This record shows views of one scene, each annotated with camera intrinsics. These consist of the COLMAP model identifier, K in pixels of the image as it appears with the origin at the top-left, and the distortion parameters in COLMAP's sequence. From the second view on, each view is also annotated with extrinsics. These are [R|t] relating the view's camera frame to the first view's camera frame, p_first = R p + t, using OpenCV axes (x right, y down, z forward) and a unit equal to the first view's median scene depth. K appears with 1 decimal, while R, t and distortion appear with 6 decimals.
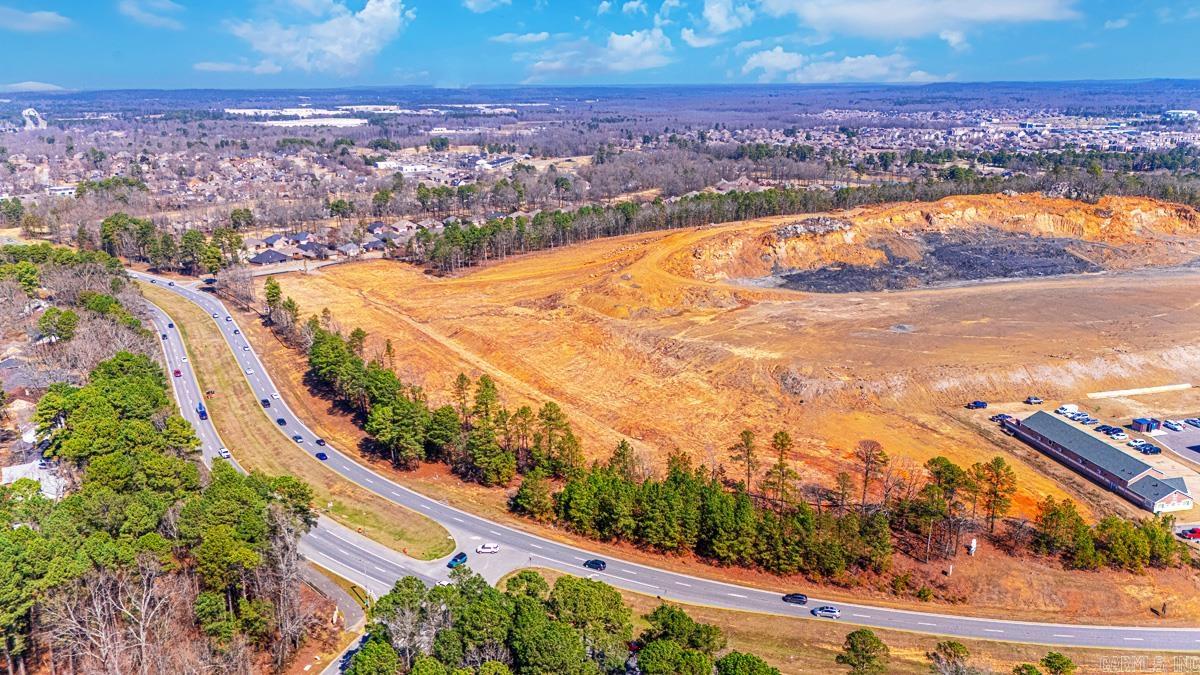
lens RADIAL K [[877.2, 0, 604.2], [0, 877.2, 333.4], [0, 0, 1]] dist [0.096226, -0.107785]
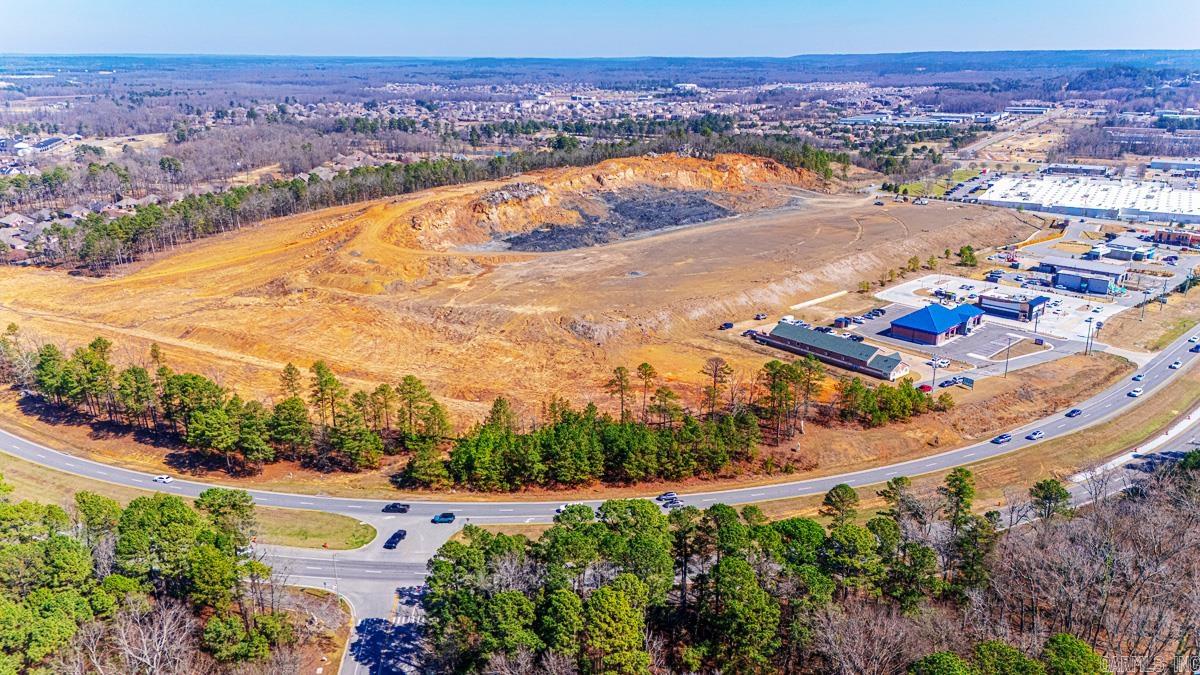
lens RADIAL K [[877.2, 0, 602.4], [0, 877.2, 333.0], [0, 0, 1]] dist [0.096226, -0.107785]
pose [[0.882614, -0.135191, 0.450240, -0.288006], [0.123025, 0.990803, 0.056336, 0.001264], [-0.453715, 0.005668, 0.891129, 0.008245]]
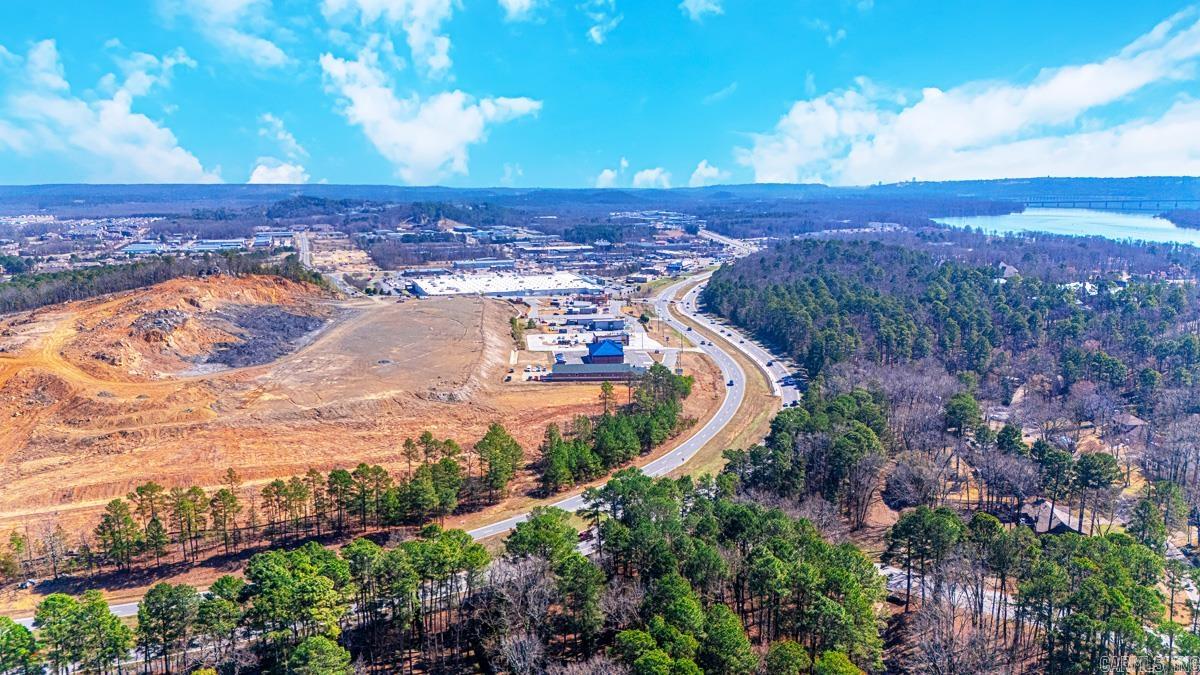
lens RADIAL K [[877.2, 0, 607.6], [0, 877.2, 336.8], [0, 0, 1]] dist [0.096226, -0.107785]
pose [[0.169576, -0.161706, 0.972160, -1.157103], [0.271672, 0.955896, 0.111612, -0.129248], [-0.947332, 0.245181, 0.206028, 0.509329]]
